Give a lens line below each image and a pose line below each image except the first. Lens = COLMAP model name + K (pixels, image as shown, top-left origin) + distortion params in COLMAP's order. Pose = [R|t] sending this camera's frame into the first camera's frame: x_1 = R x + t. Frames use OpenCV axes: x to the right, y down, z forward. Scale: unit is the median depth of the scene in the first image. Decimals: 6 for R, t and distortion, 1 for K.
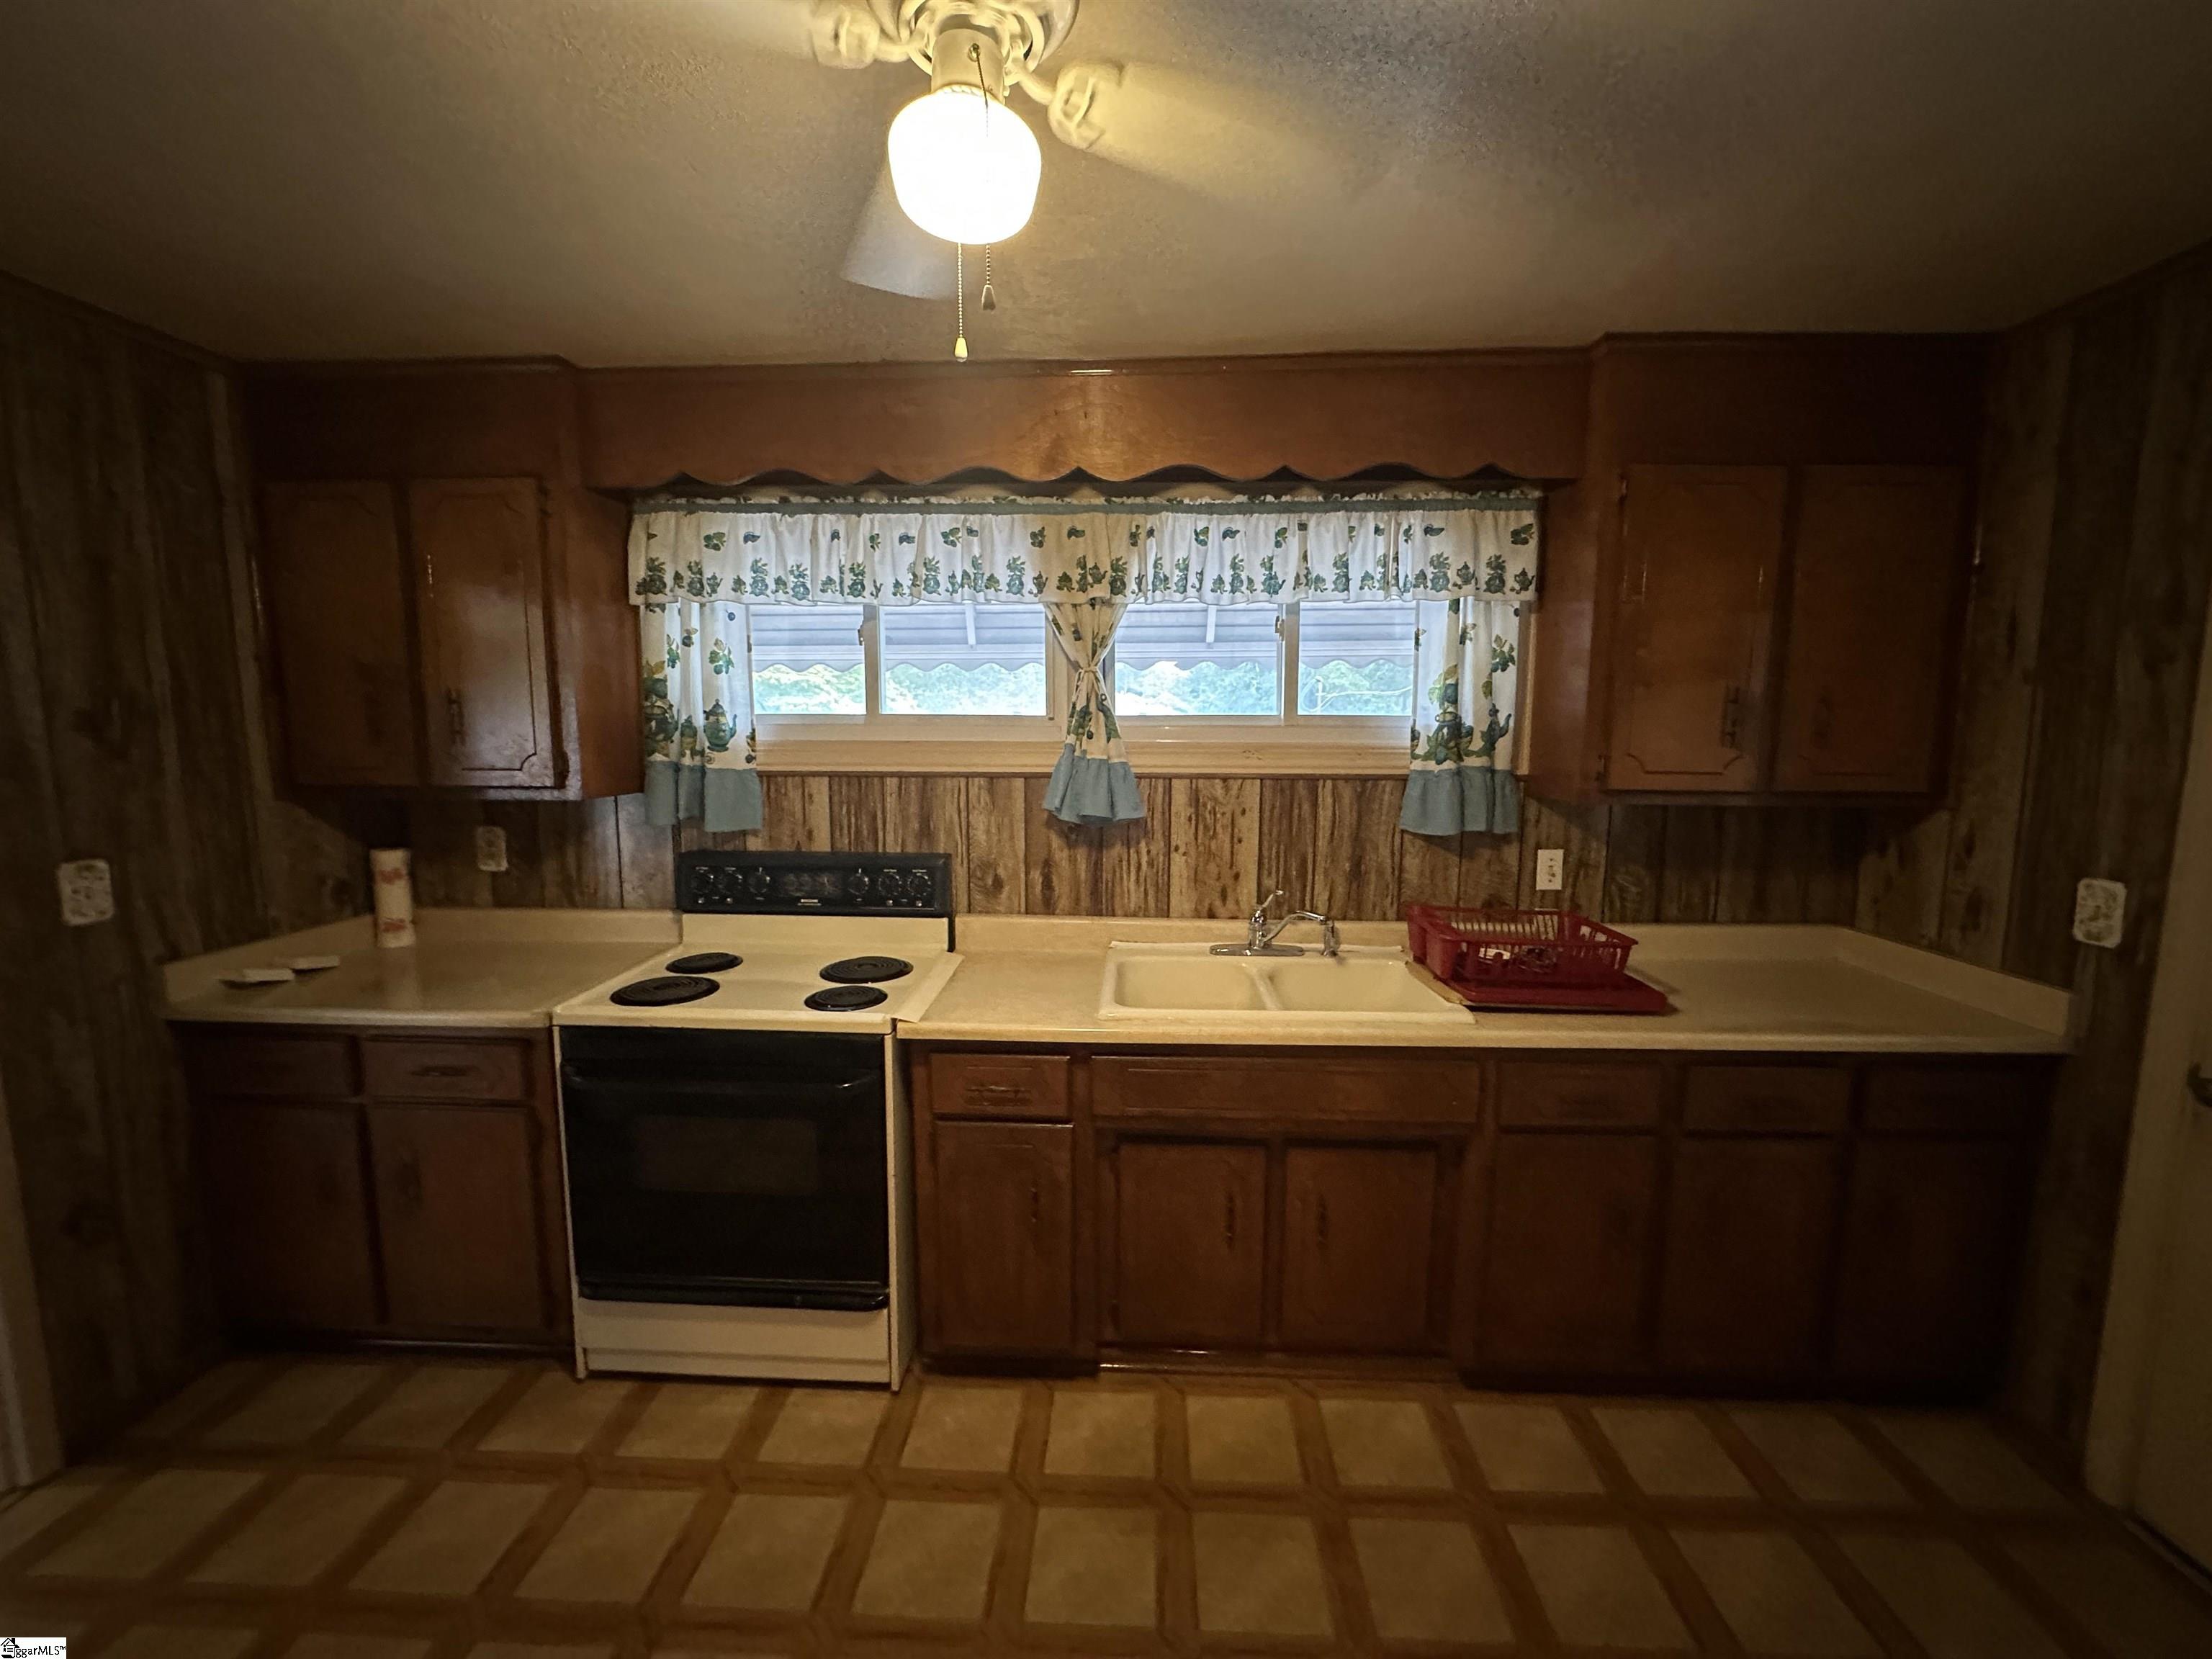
lens RADIAL K [[883.9, 0, 1106.5], [0, 883.9, 828.3], [0, 0, 1]] dist [-0.006114, 0.001250]
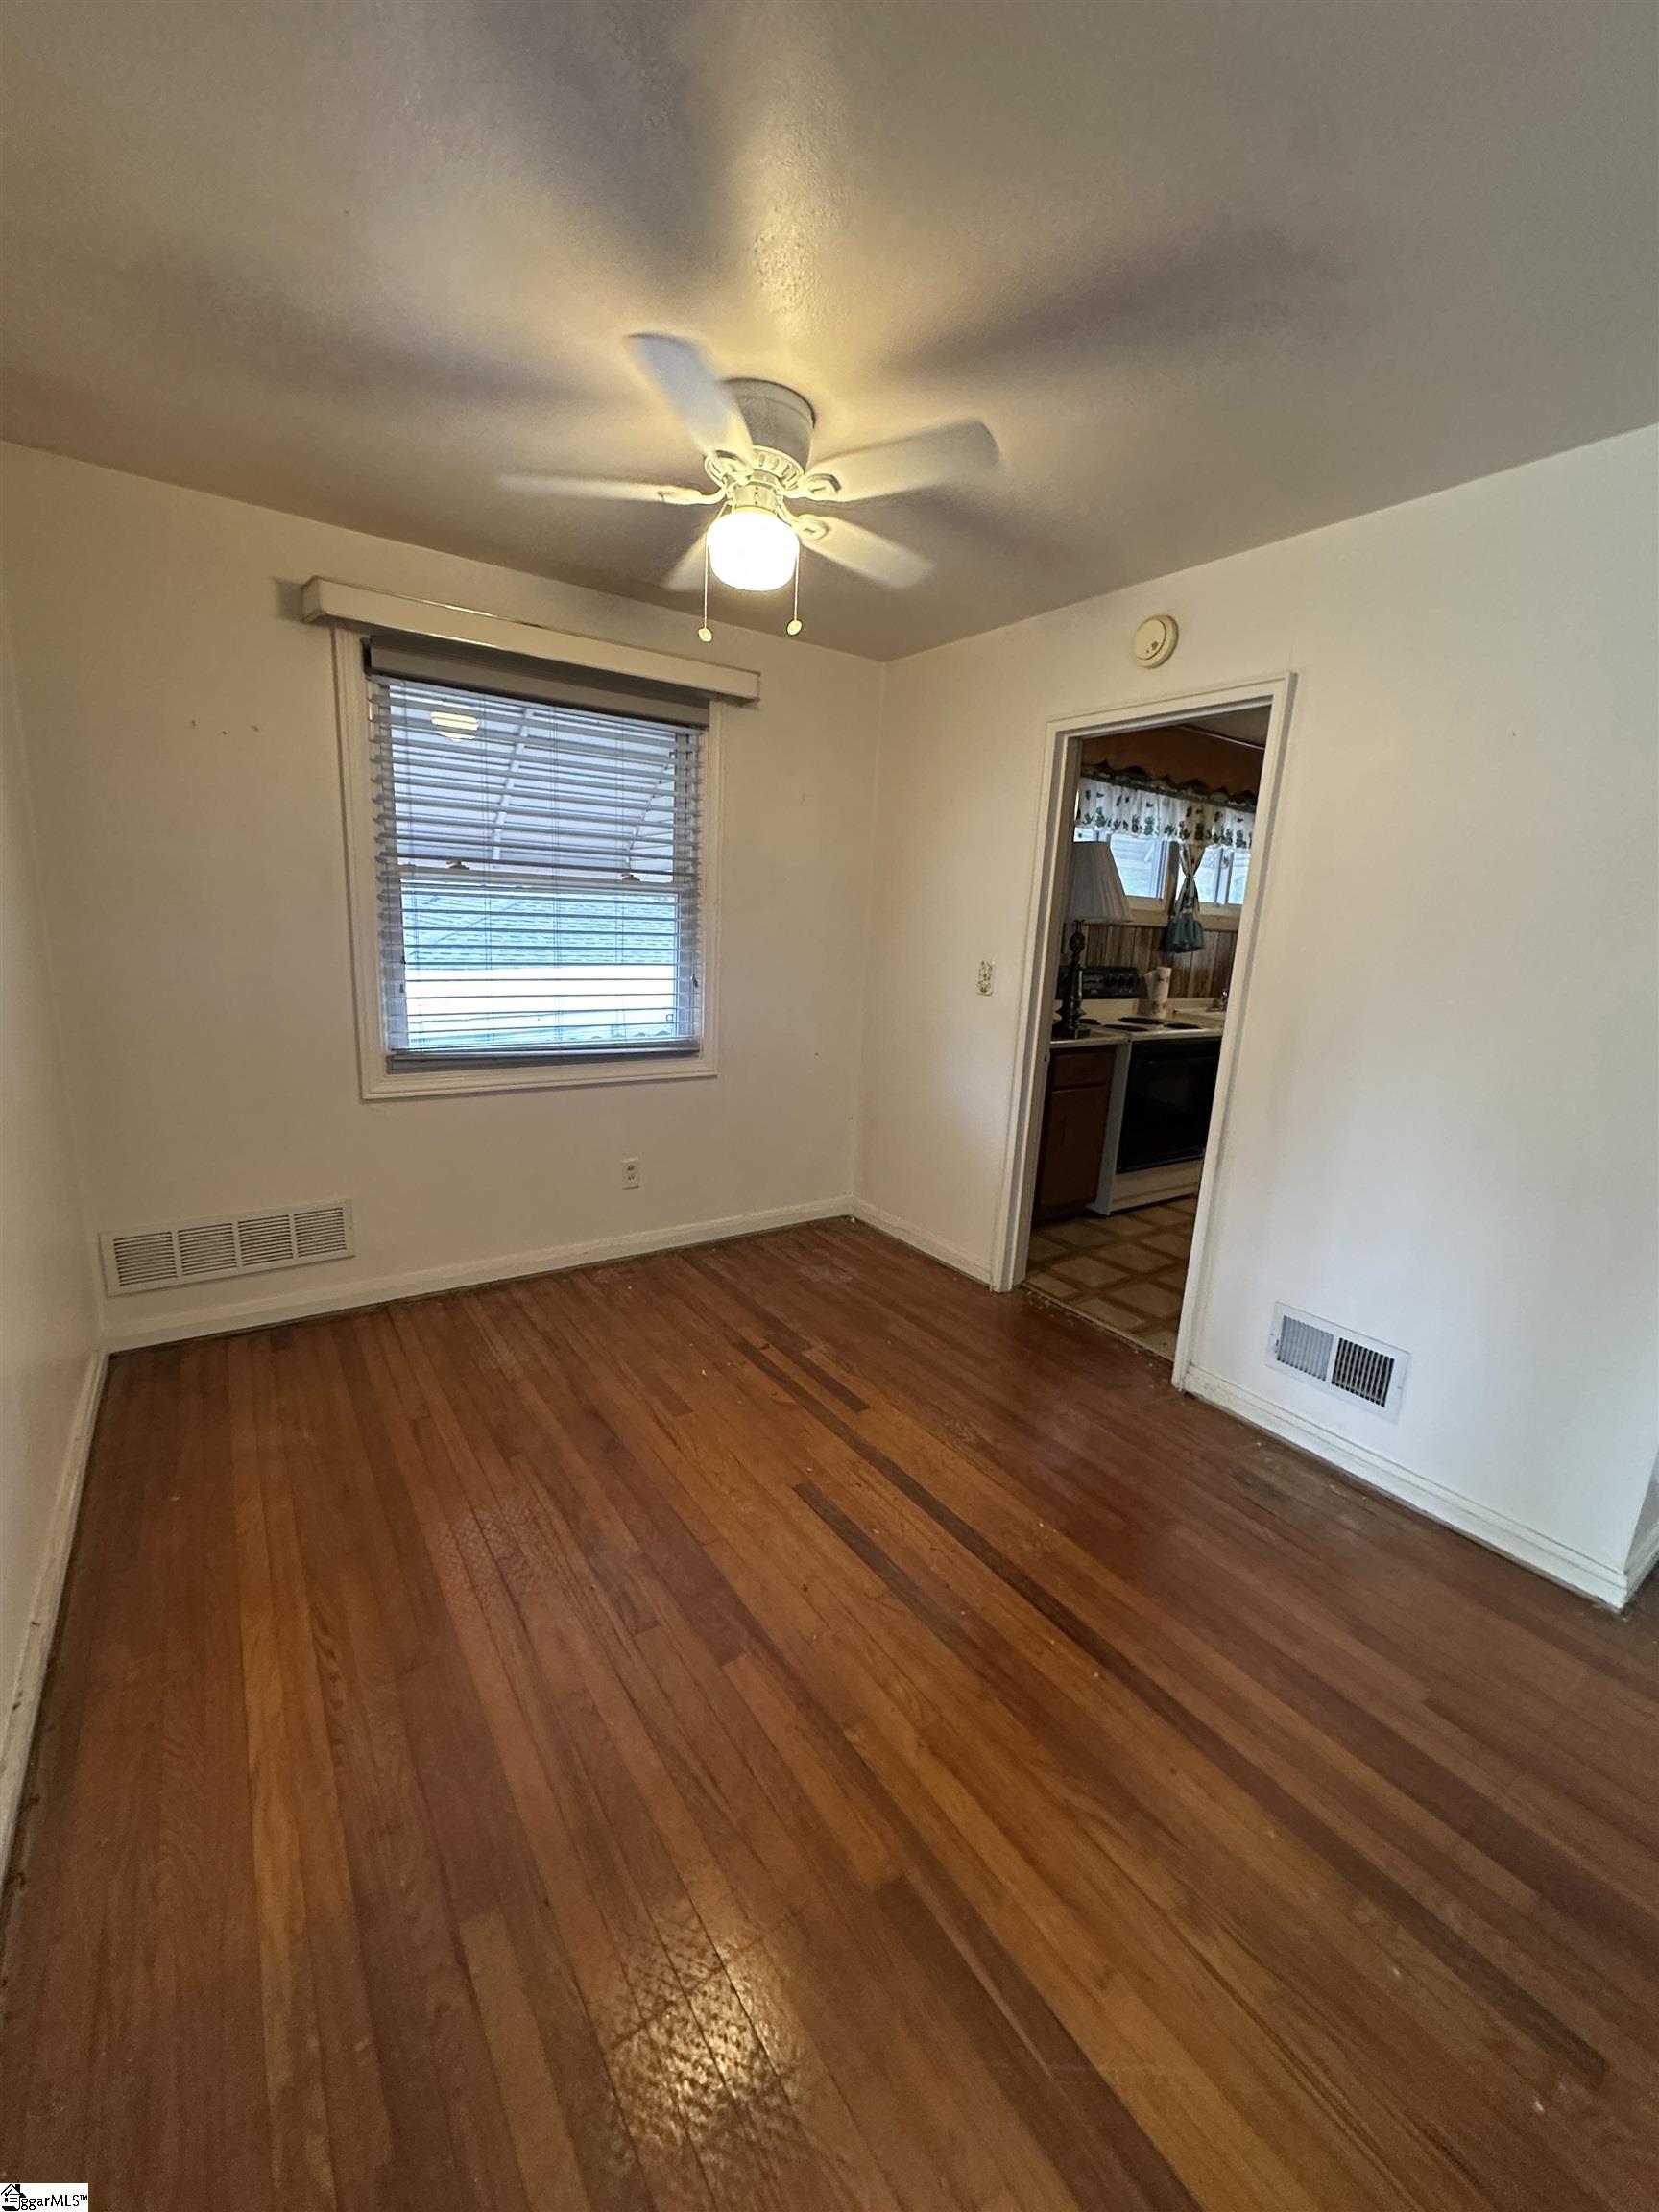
lens RADIAL K [[883.9, 0, 828.4], [0, 883.9, 1107.3], [0, 0, 1]] dist [-0.006114, 0.001250]
pose [[0.795611, -0.095733, 0.598196, -2.103968], [0.025695, 0.991879, 0.124562, 0.084958], [-0.605262, -0.083732, 0.791610, -0.203913]]
